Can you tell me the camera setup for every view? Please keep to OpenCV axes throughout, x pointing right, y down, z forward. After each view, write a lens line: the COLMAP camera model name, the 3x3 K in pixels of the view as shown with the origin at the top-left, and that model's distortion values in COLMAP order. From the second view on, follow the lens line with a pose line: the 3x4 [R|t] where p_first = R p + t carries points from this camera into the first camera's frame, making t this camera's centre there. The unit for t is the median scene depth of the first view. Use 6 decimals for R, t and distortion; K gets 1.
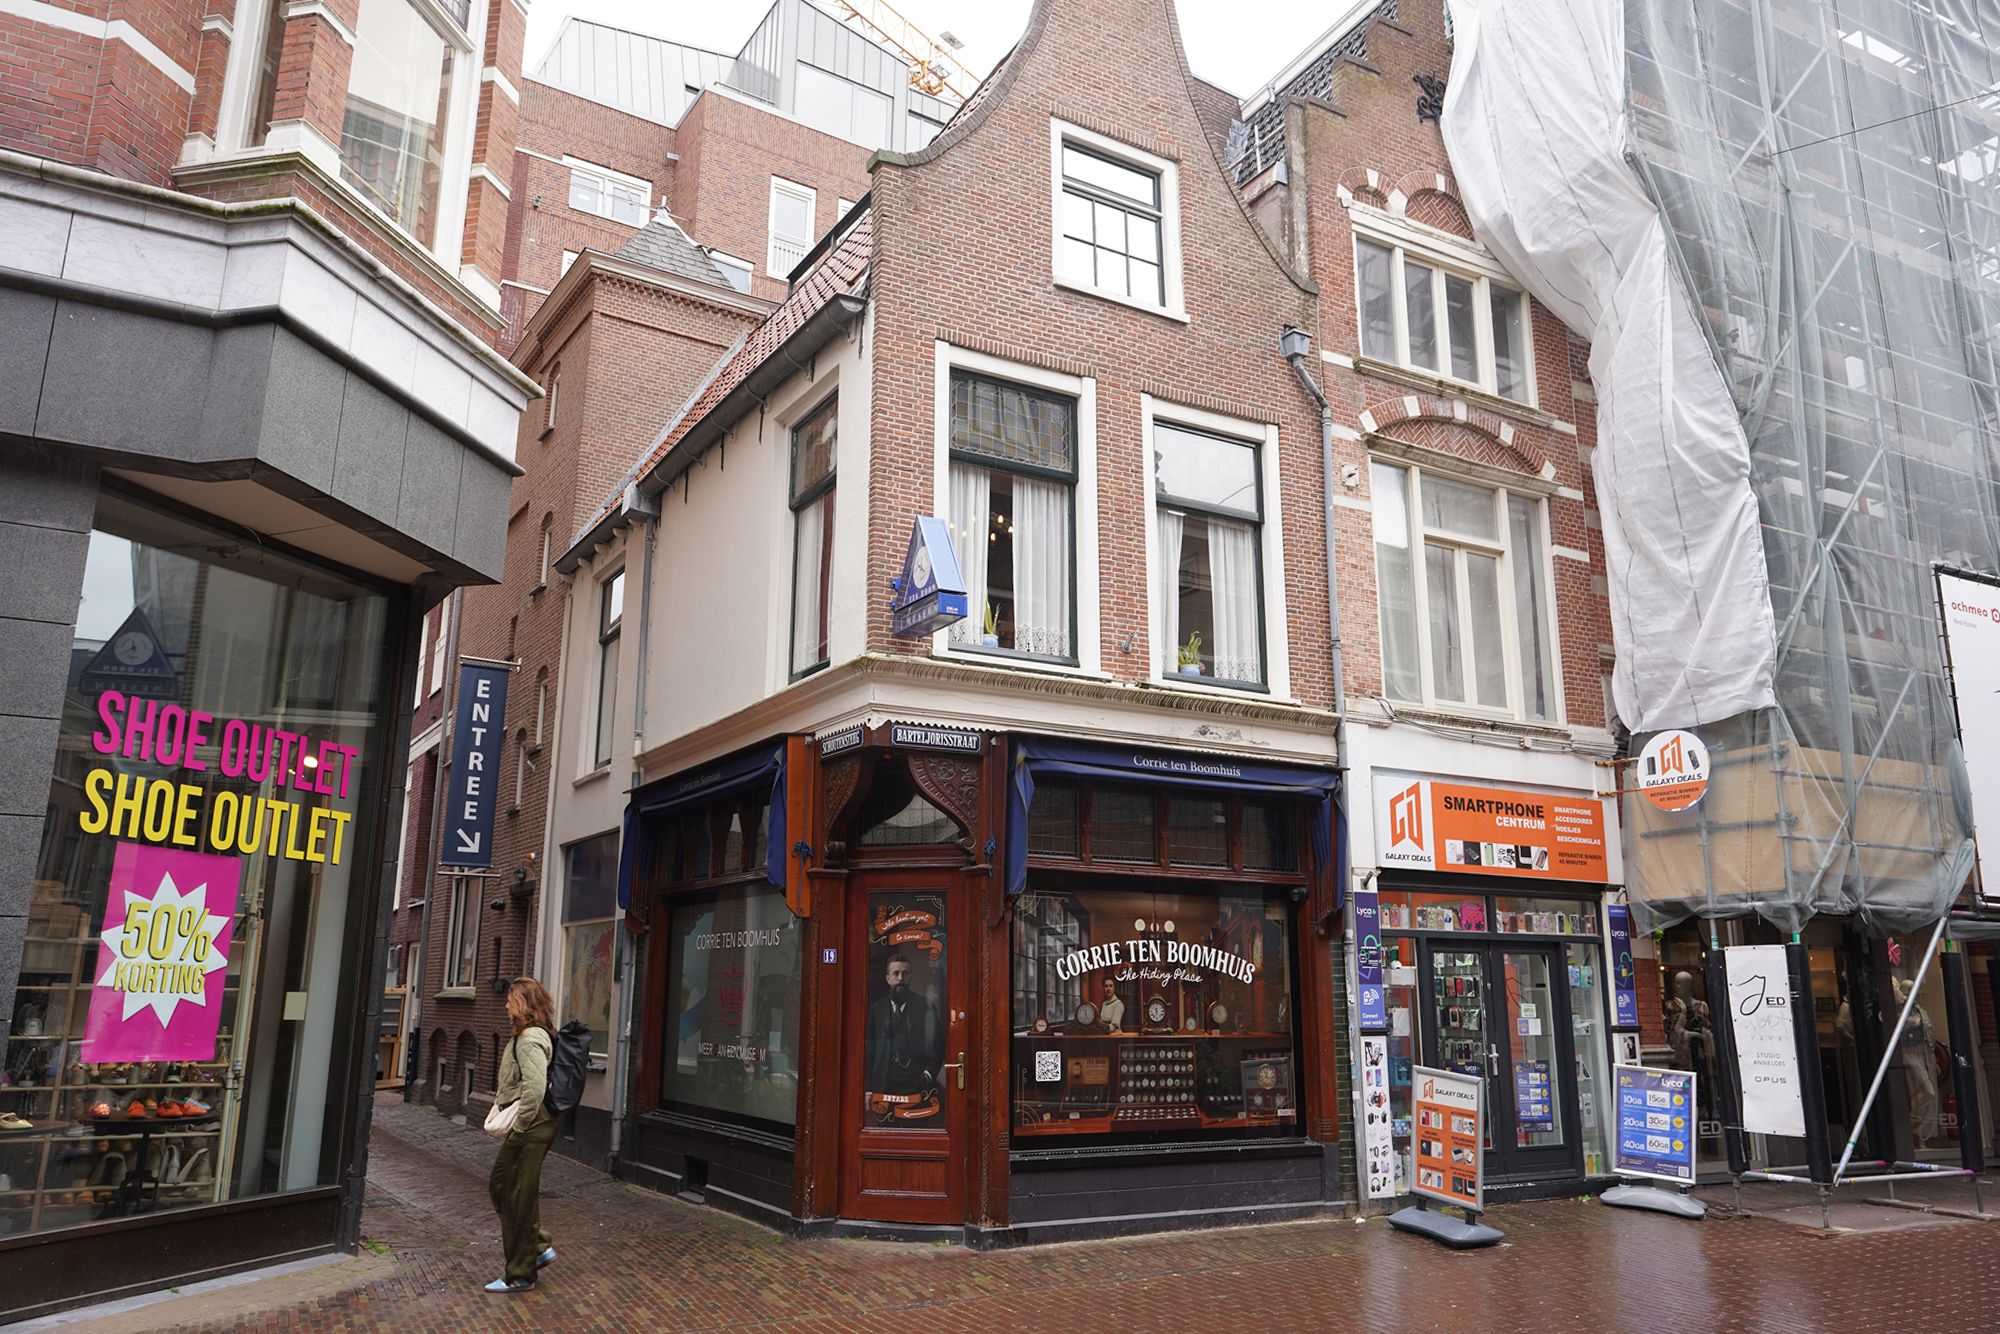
lens RADIAL K [[1390.1, 0, 997.8], [0, 1390.1, 679.8], [0, 0, 1]] dist [-0.026777, -0.001384]
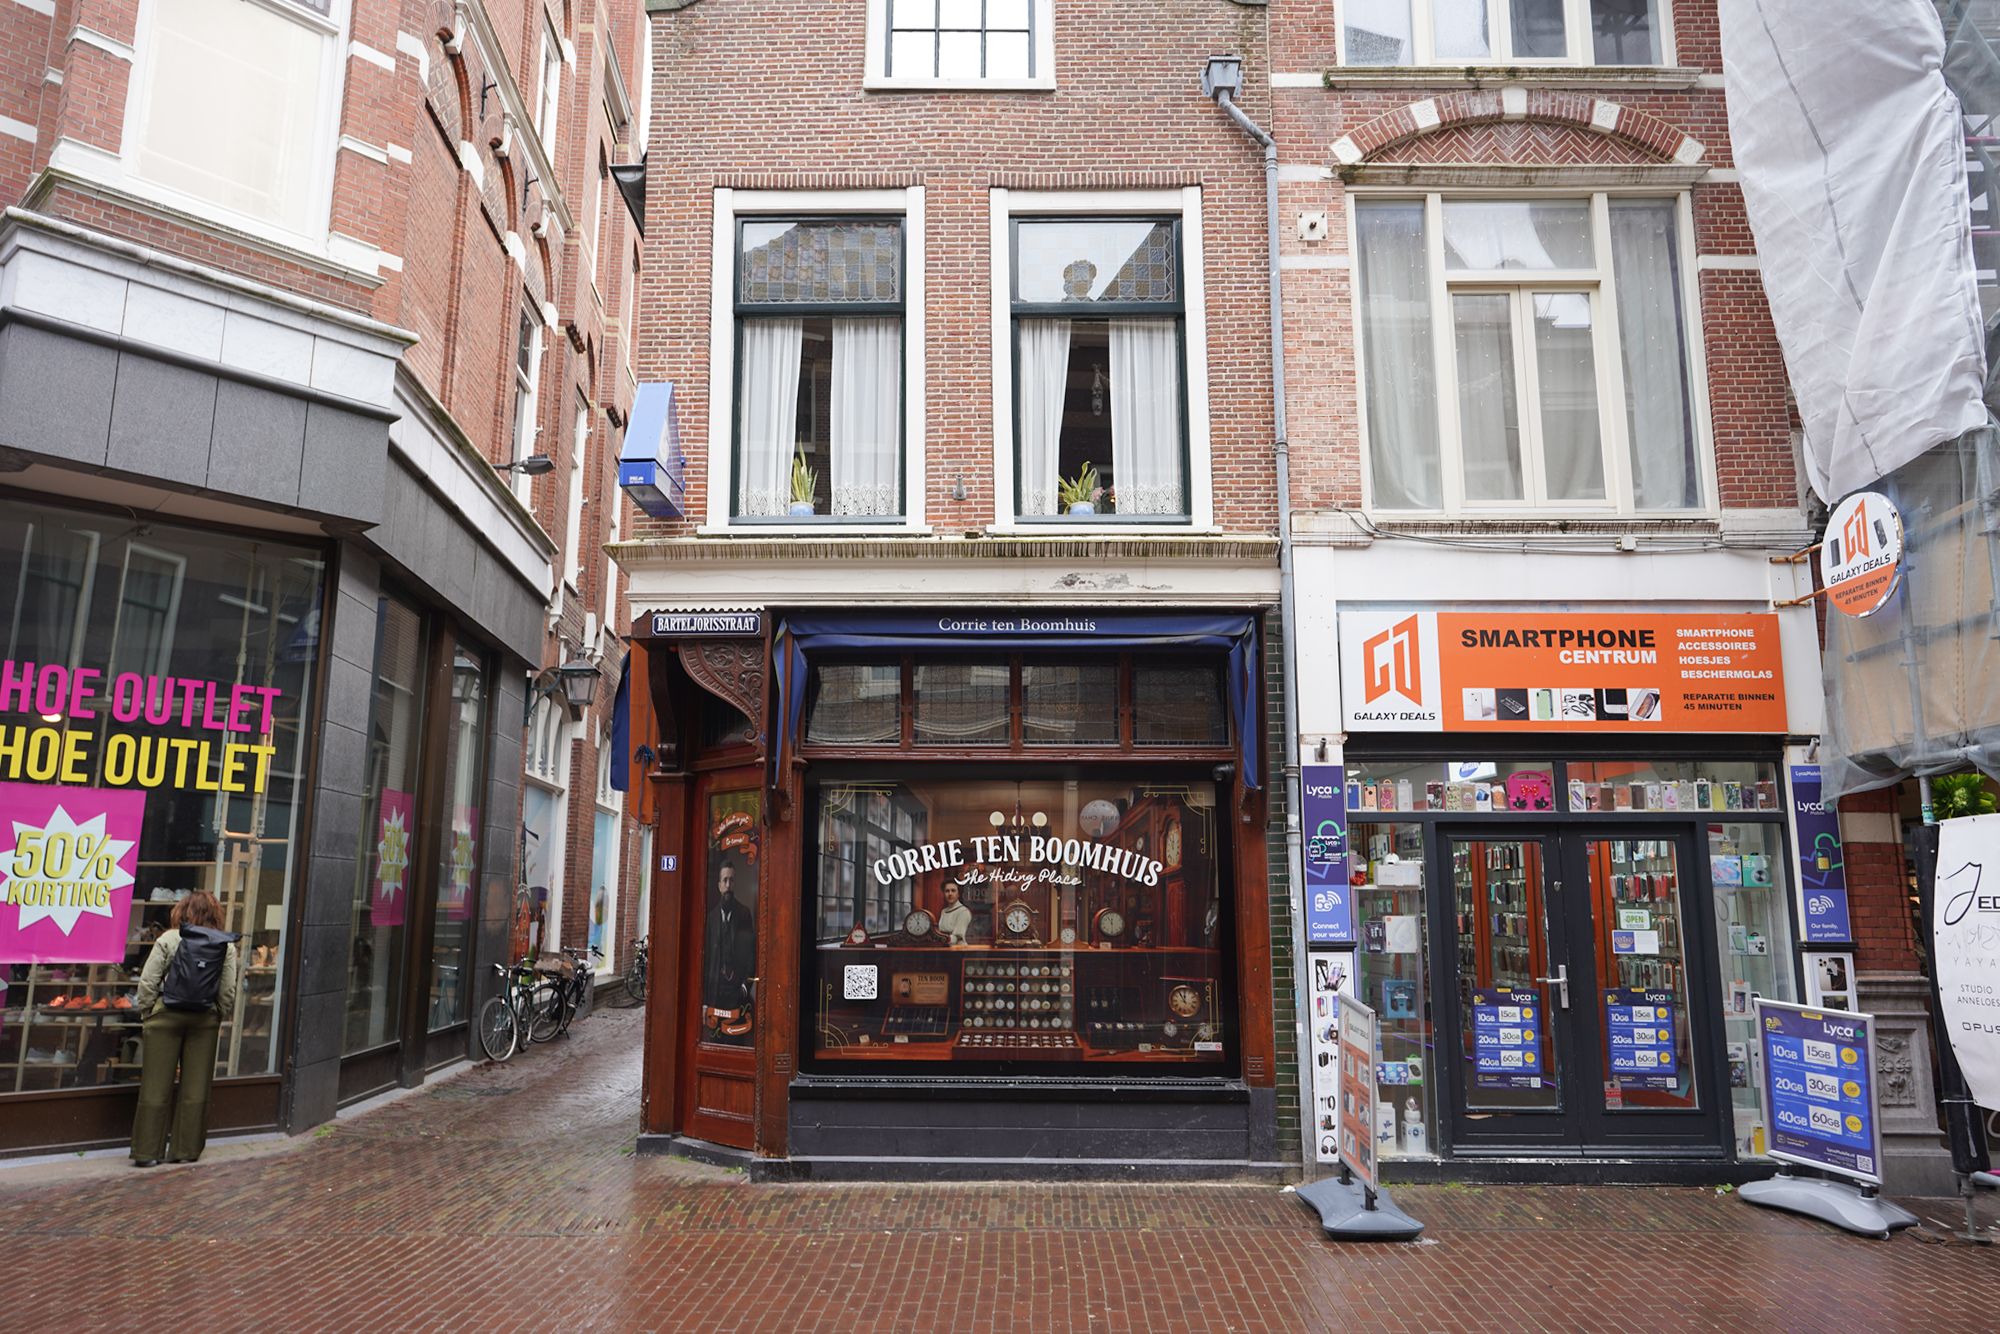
lens RADIAL K [[1345.5, 0, 997.5], [0, 1345.5, 680.0], [0, 0, 1]] dist [-0.030534, 0.026042]
pose [[0.873572, -0.088466, -0.478588, 0.467981], [0.113399, 0.993274, 0.023384, 0.068985], [0.473300, -0.074699, 0.877728, 0.271072]]
